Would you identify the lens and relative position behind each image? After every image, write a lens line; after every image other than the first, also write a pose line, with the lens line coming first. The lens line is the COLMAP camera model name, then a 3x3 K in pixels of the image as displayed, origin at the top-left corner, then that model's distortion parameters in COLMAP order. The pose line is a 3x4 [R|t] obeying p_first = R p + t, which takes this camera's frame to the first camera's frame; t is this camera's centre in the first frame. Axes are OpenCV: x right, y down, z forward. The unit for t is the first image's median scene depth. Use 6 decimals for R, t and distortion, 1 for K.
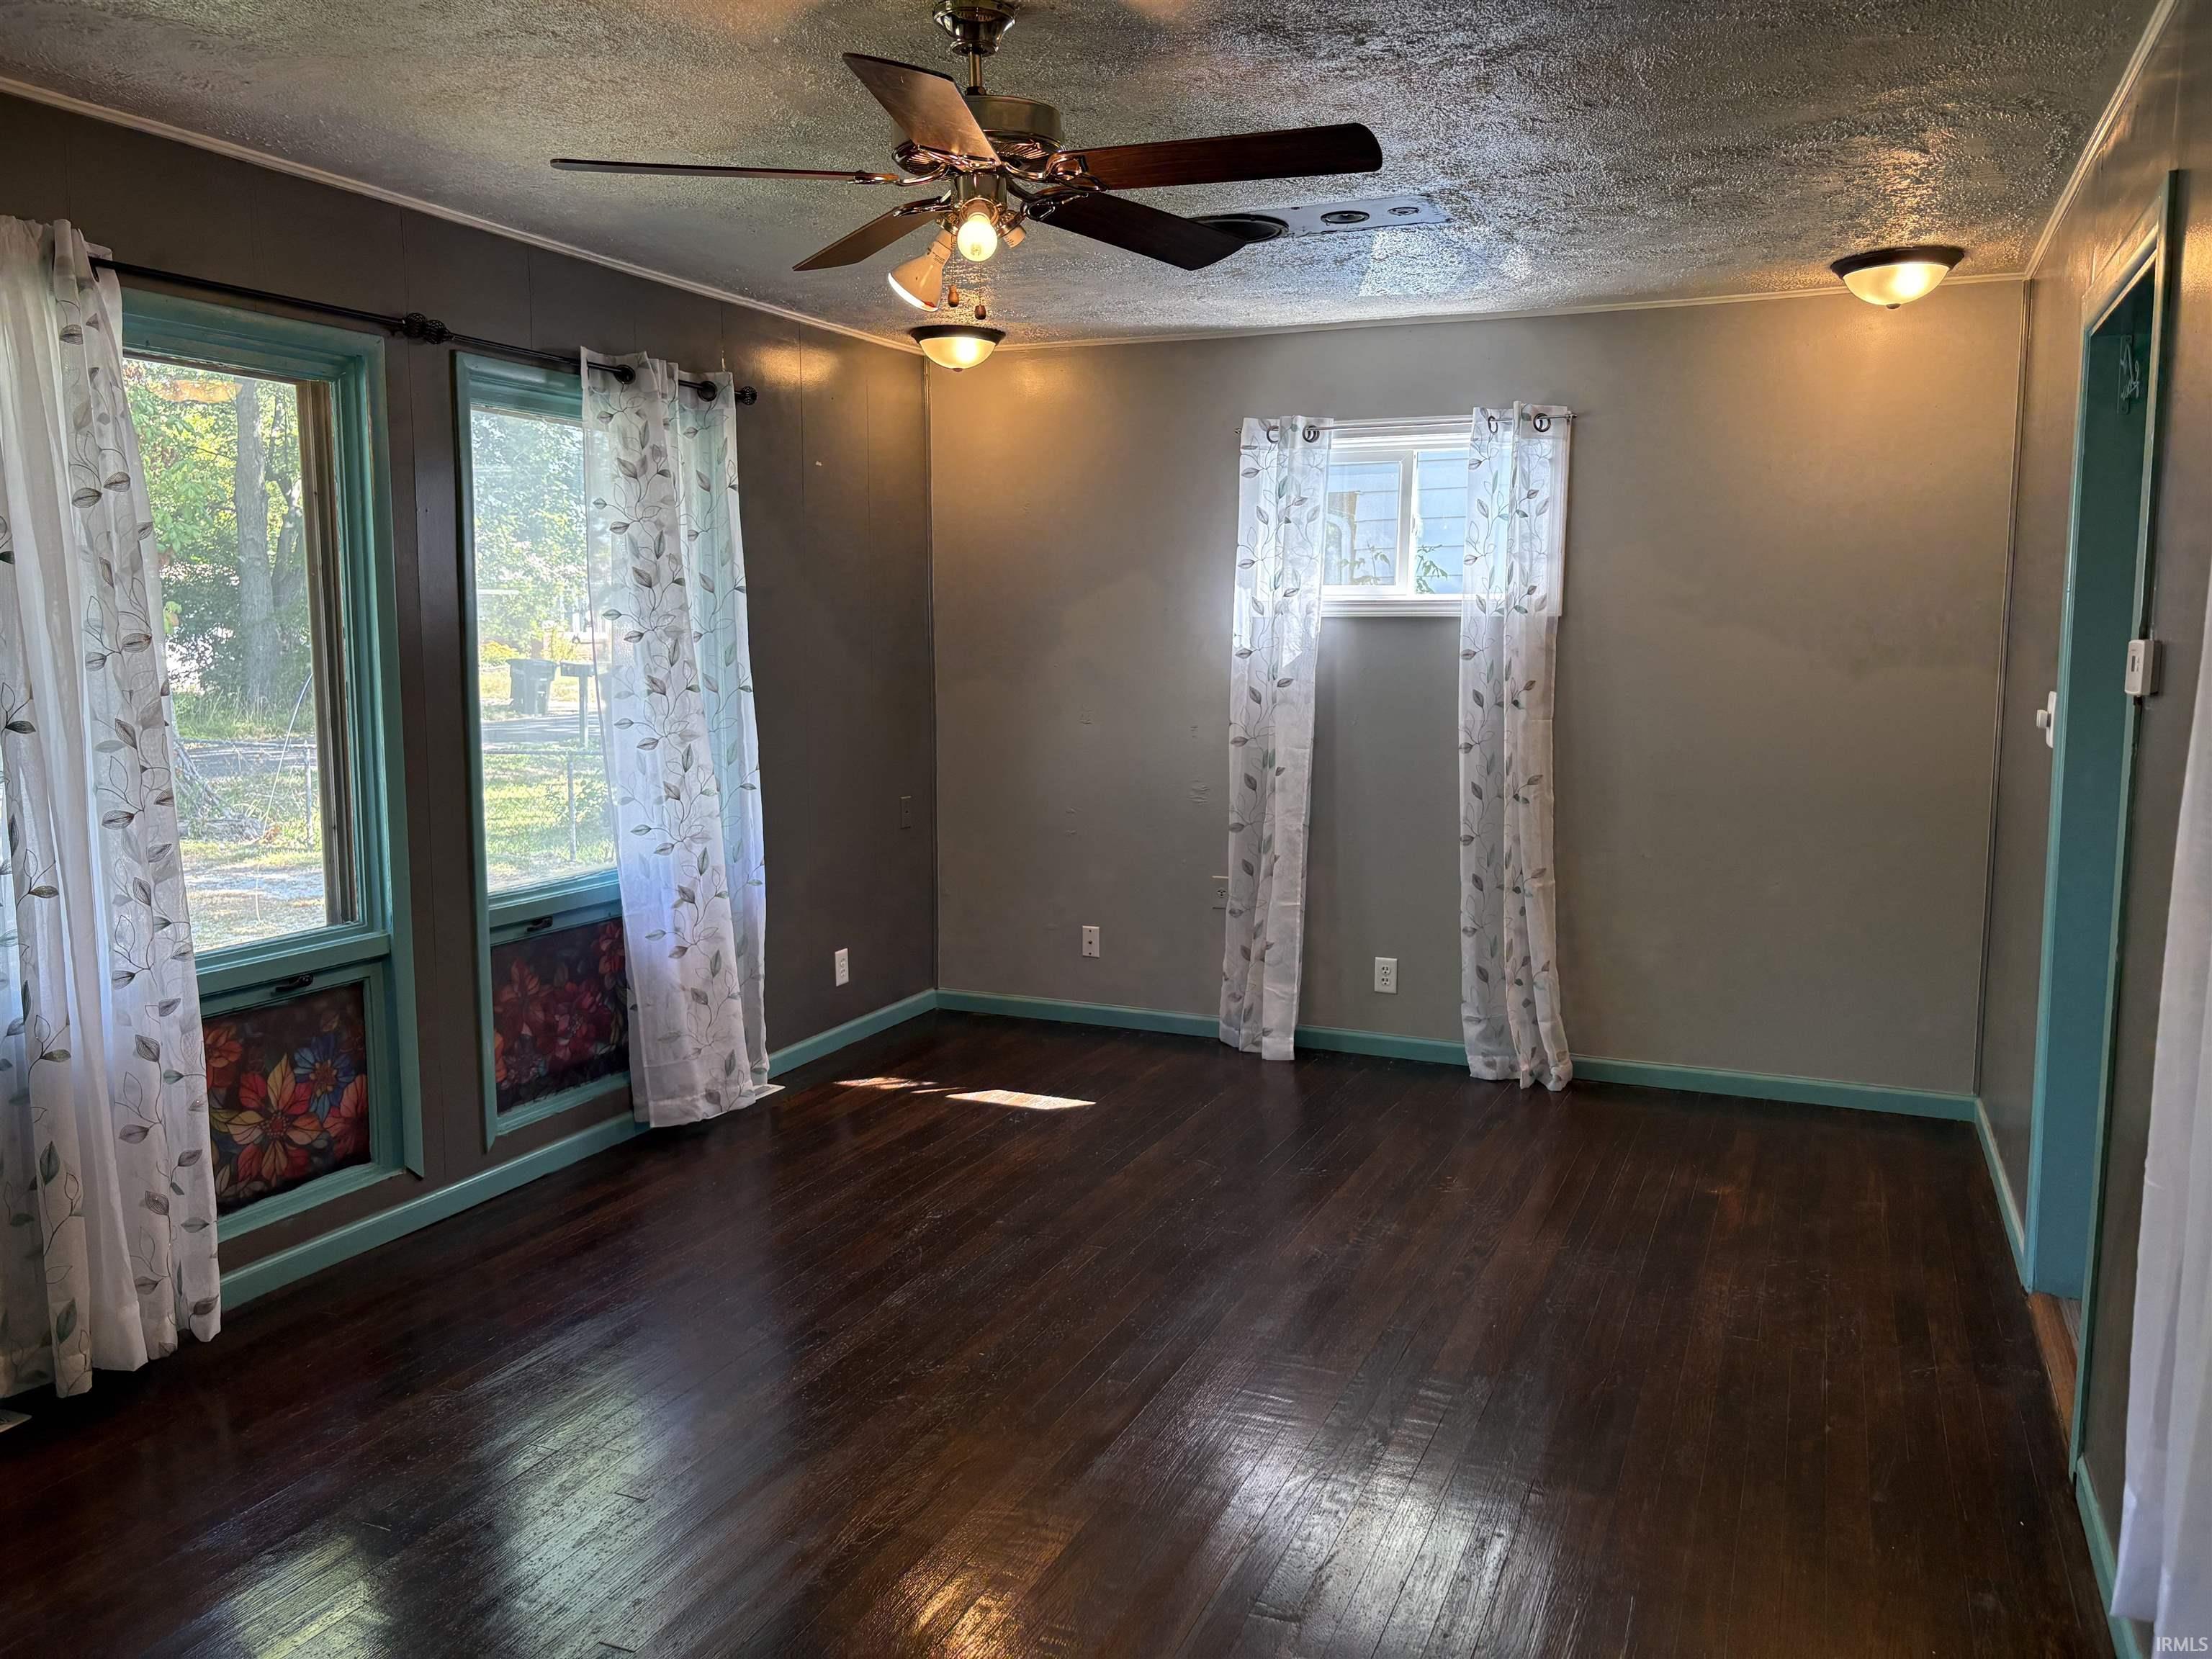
lens RADIAL K [[1688.8, 0, 1098.4], [0, 1688.8, 842.0], [0, 0, 1]] dist [0.042593, -0.042631]
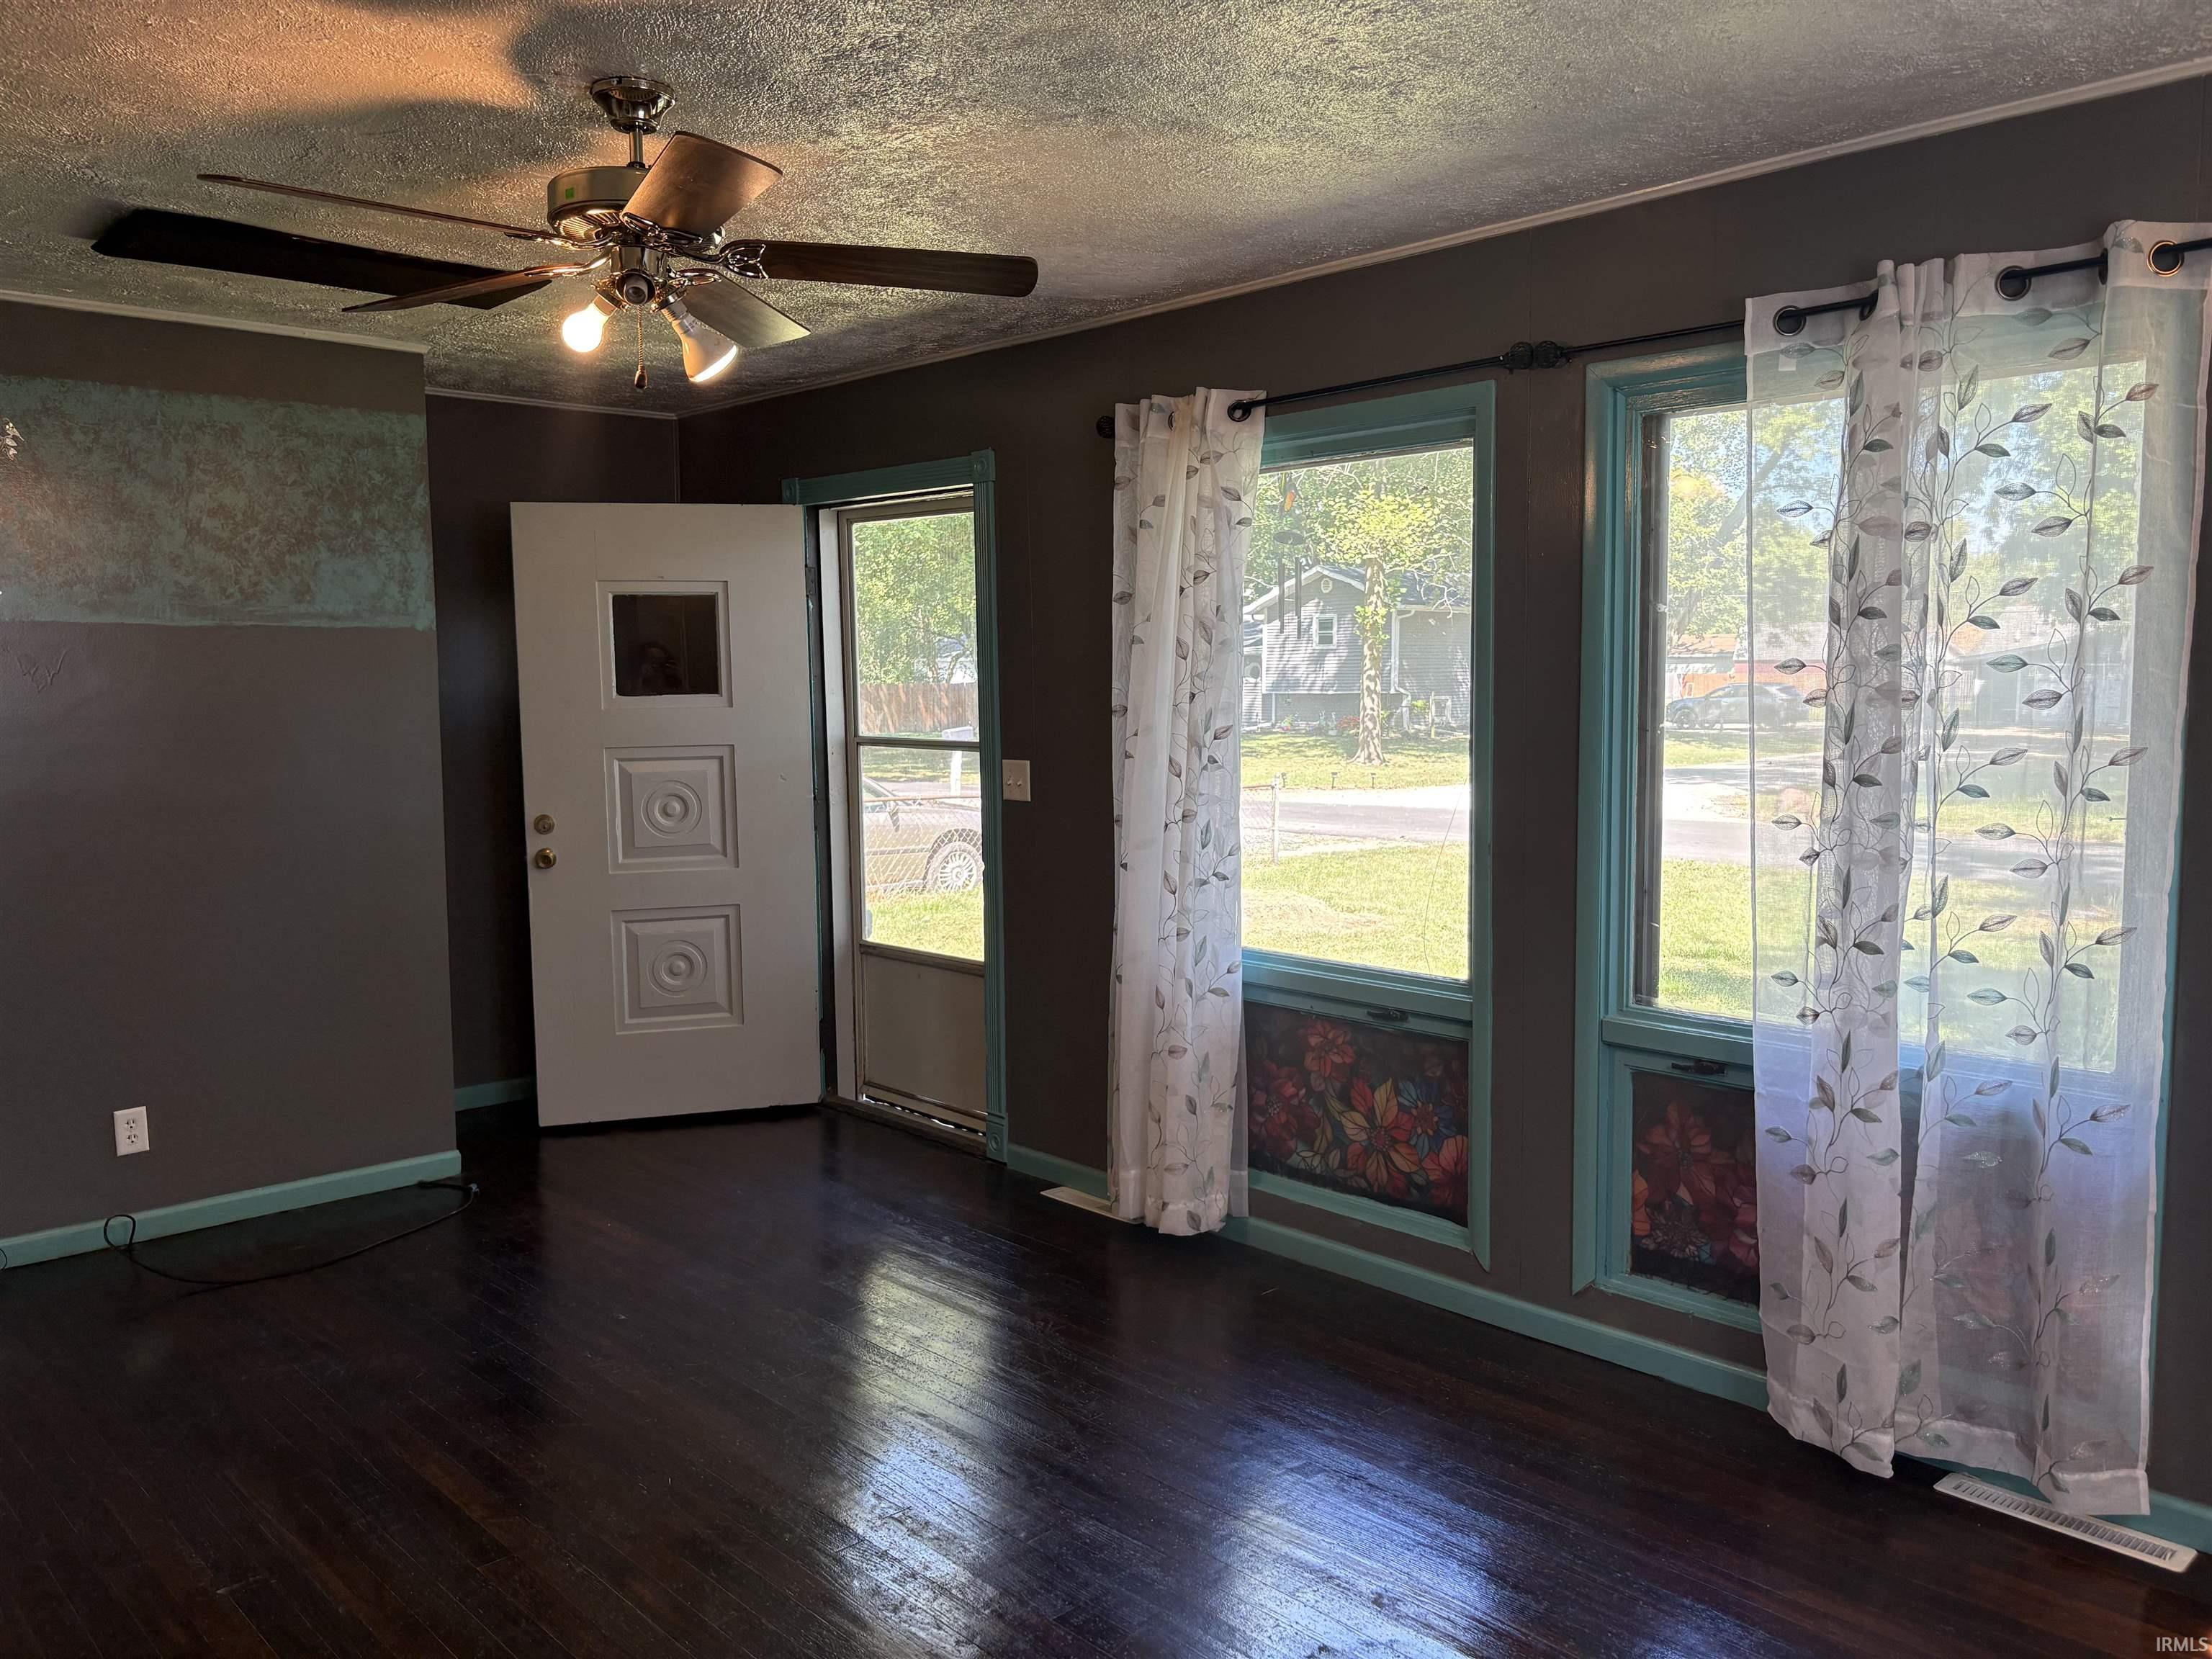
lens RADIAL K [[1688.8, 0, 1114.8], [0, 1688.8, 821.3], [0, 0, 1]] dist [0.042593, -0.042631]
pose [[-0.395537, 0.085051, -0.914504, 0.532633], [-0.107302, 0.984605, 0.137981, -0.157296], [0.912161, 0.152705, -0.380321, 1.168117]]
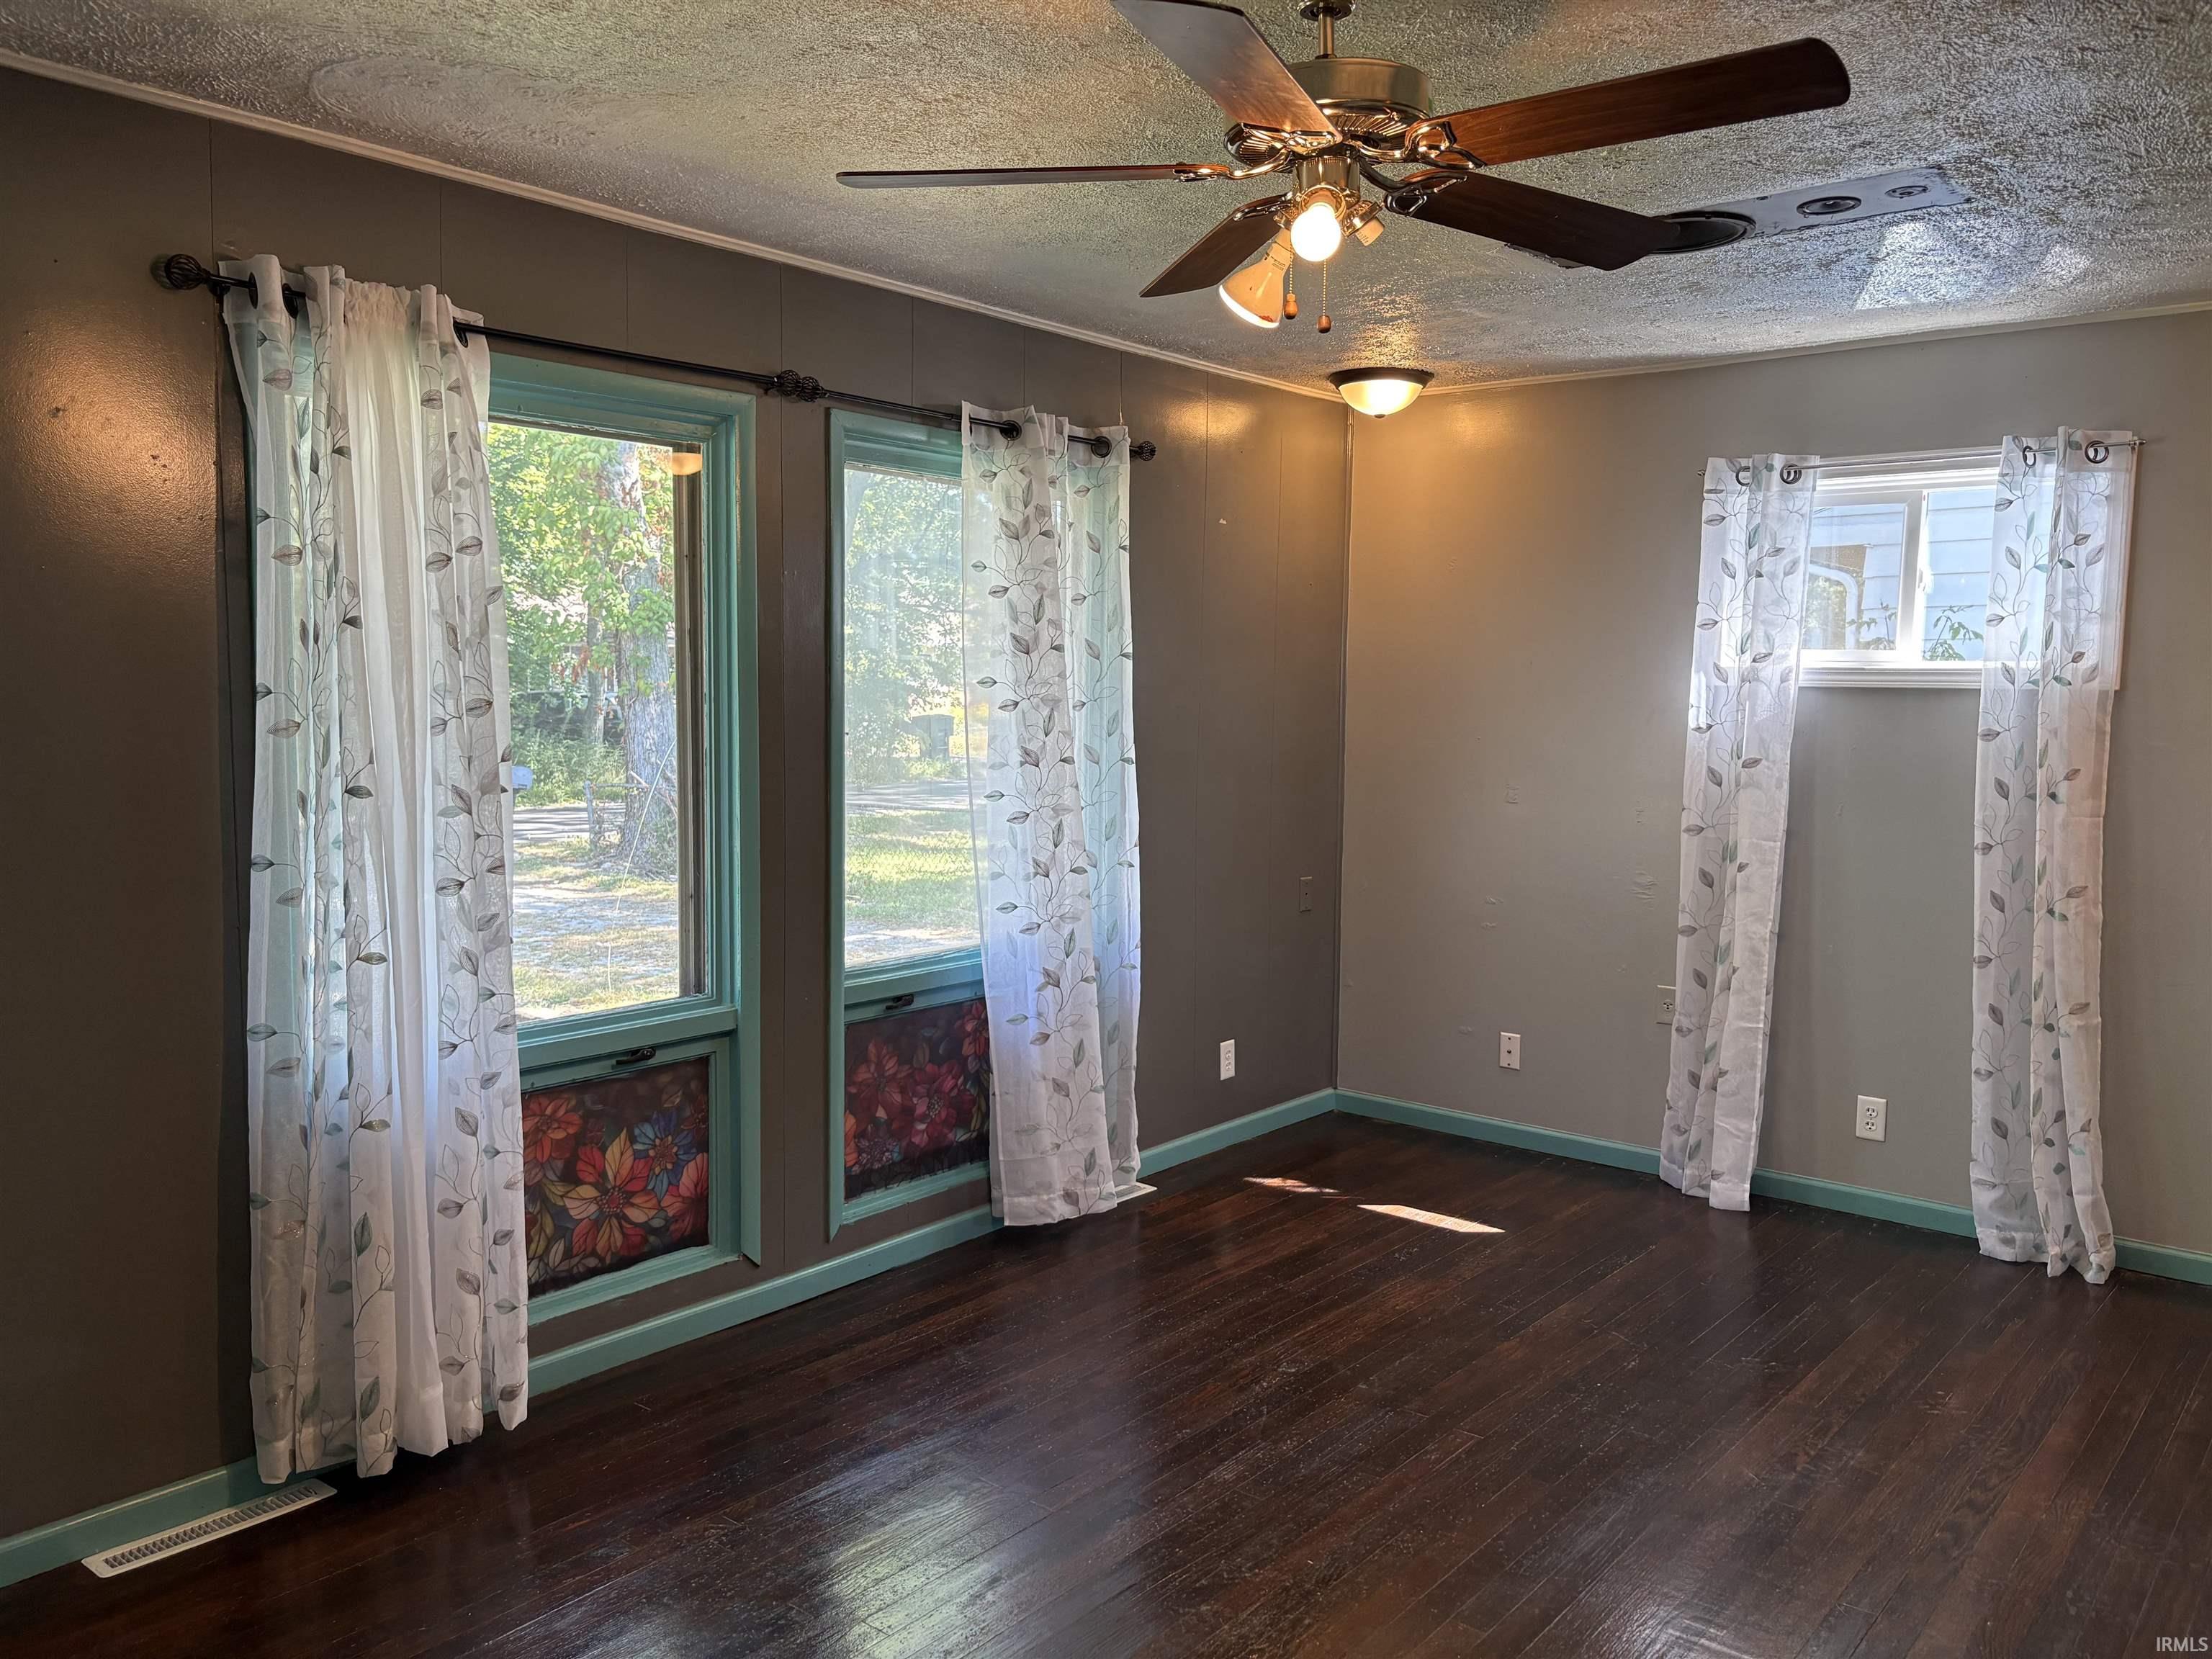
lens RADIAL K [[1688.8, 0, 1099.8], [0, 1688.8, 840.7], [0, 0, 1]] dist [0.042593, -0.042631]
pose [[0.961727, 0.033537, -0.271950, 0.040791], [-0.043889, 0.998522, -0.032070, -0.019752], [0.270472, 0.042778, 0.961777, 0.125777]]
